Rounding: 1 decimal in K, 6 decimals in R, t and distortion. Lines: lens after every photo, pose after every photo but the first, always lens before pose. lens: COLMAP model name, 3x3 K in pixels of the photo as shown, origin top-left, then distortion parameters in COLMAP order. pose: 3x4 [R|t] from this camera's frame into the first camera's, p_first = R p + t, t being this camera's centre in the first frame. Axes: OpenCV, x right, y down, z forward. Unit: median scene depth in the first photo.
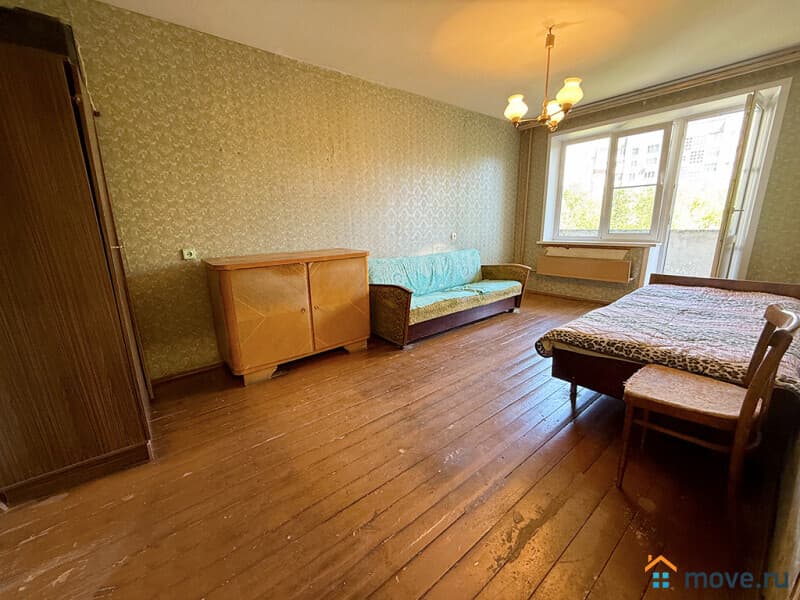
lens RADIAL K [[318.1, 0, 395.5], [0, 318.1, 299.1], [0, 0, 1]] dist [-0.001111, -0.000668]
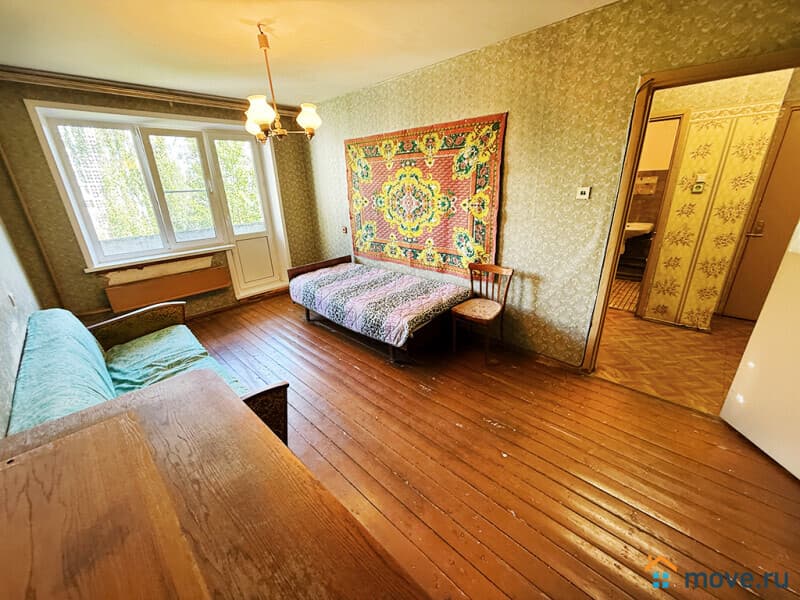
lens RADIAL K [[318.1, 0, 399.3], [0, 318.1, 299.6], [0, 0, 1]] dist [-0.001111, -0.000668]
pose [[-0.134303, -0.314242, 0.939795, -0.464467], [0.265223, 0.902388, 0.339637, -0.290505], [-0.954788, 0.294870, -0.037849, 0.691852]]
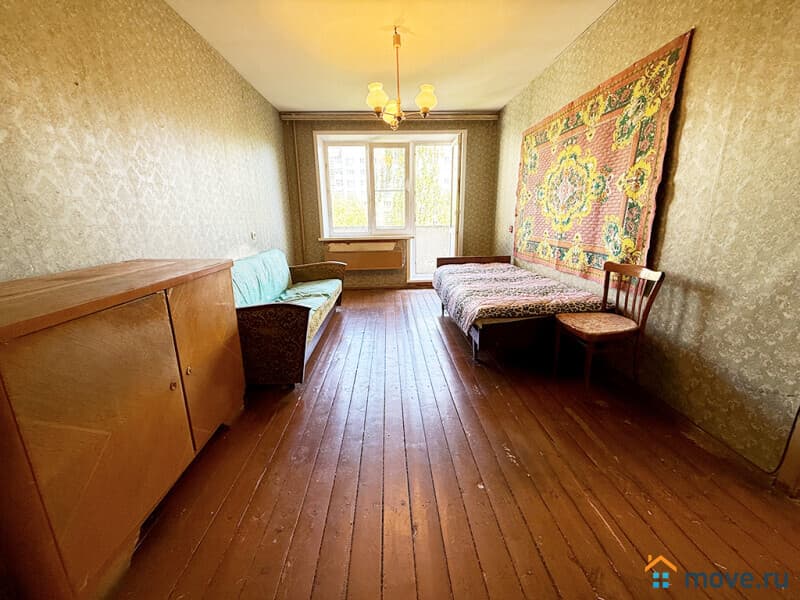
lens RADIAL K [[318.1, 0, 397.8], [0, 318.1, 300.2], [0, 0, 1]] dist [-0.001111, -0.000668]
pose [[0.592897, -0.186515, 0.783381, -0.372088], [0.185955, 0.978226, 0.092167, -0.062680], [-0.783514, 0.091028, 0.614670, 0.343995]]
